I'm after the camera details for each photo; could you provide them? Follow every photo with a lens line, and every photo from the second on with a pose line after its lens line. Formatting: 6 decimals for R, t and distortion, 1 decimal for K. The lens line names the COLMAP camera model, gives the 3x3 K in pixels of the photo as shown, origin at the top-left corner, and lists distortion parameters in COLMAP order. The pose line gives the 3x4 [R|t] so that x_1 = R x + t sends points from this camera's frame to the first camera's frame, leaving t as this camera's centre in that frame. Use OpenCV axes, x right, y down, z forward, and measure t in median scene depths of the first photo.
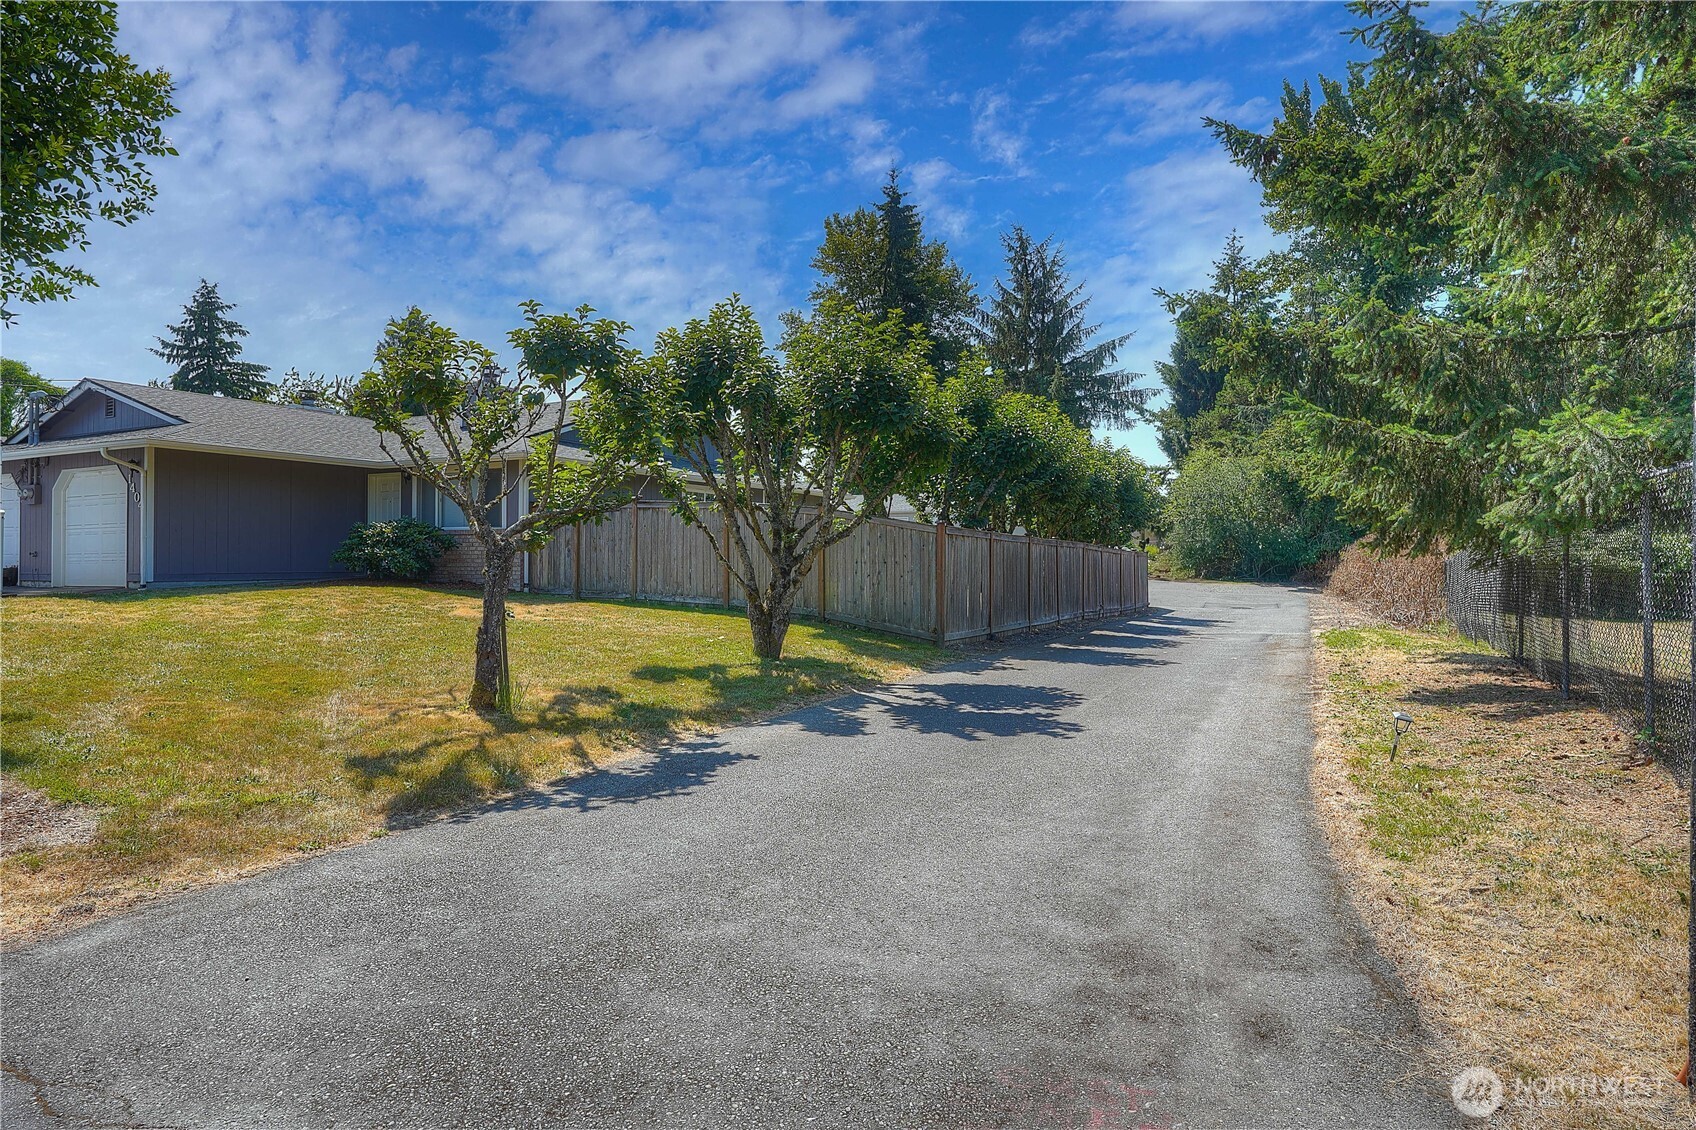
lens RADIAL K [[958.5, 0, 848.0], [0, 958.5, 565.0], [0, 0, 1]] dist [-0.059038, 0.047812]
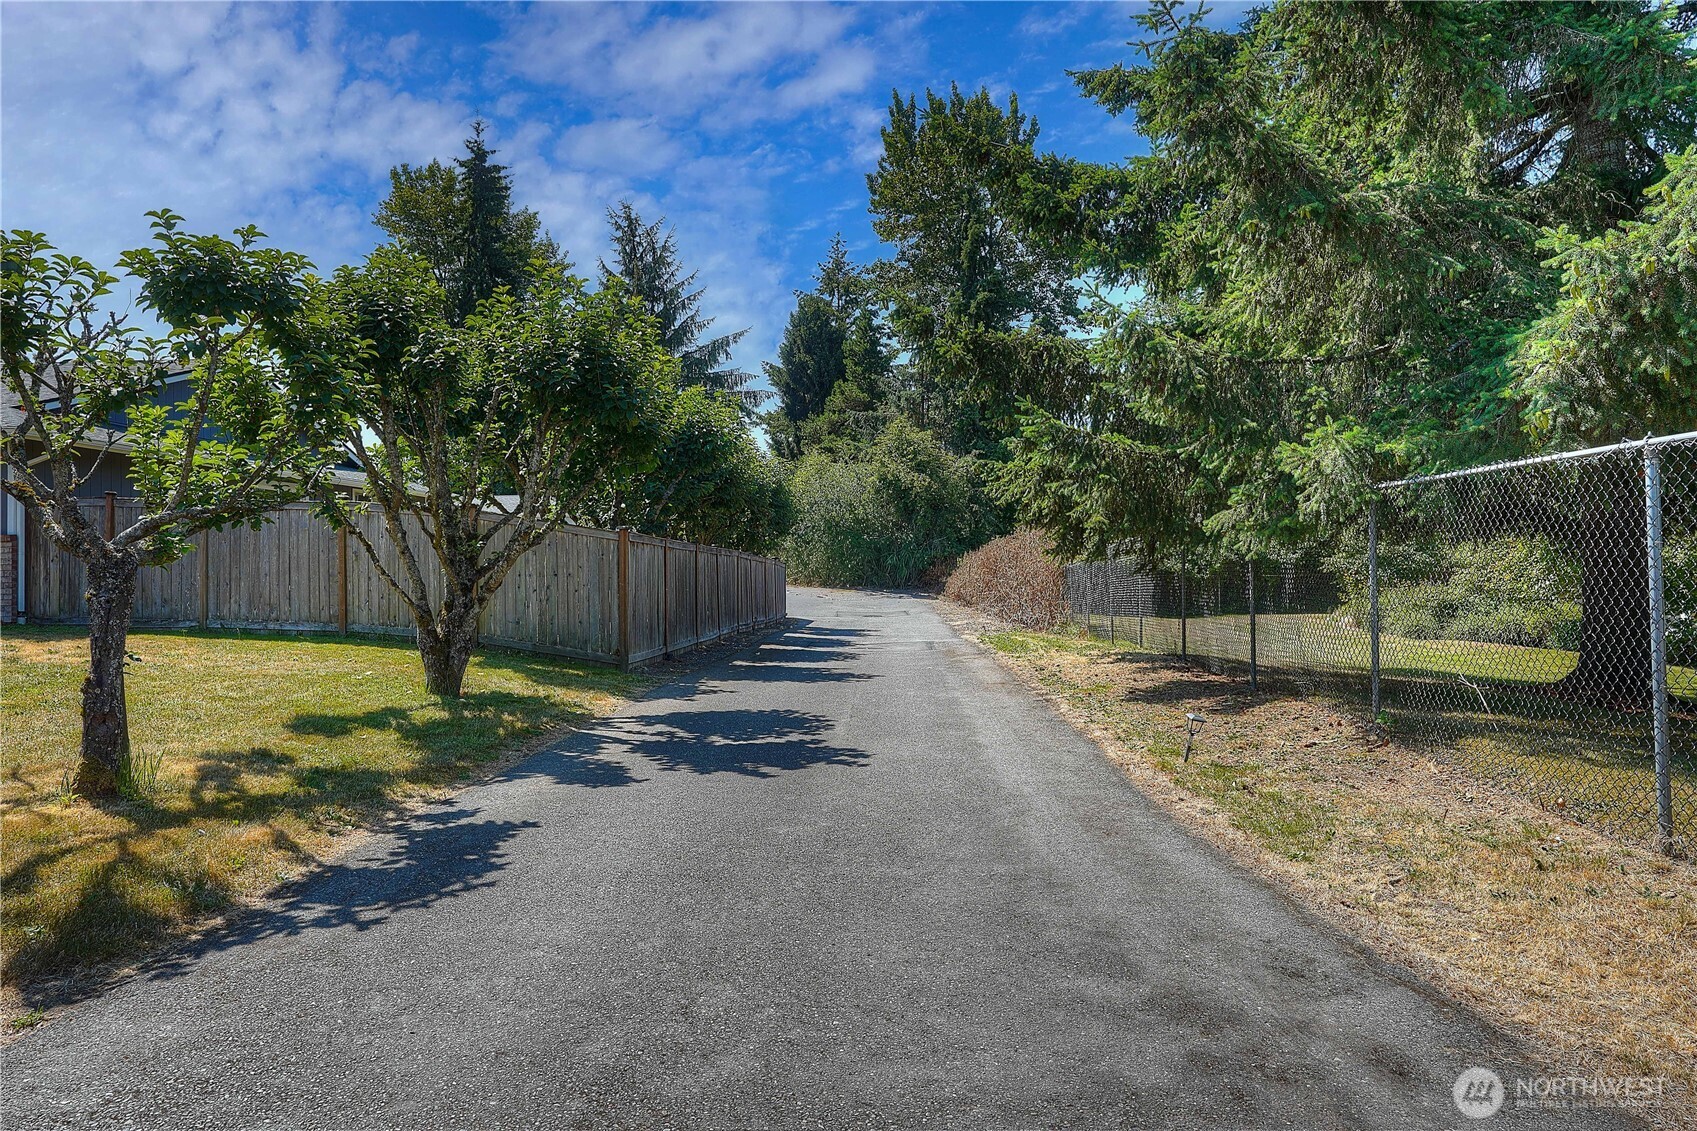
lens RADIAL K [[1037.4, 0, 848.5], [0, 1037.4, 565.5], [0, 0, 1]] dist [-0.042002, 0.043901]
pose [[0.918350, -0.010941, 0.395619, -0.117331], [0.014709, 0.999871, -0.006493, -0.001612], [-0.395497, 0.011782, 0.918392, 0.069574]]
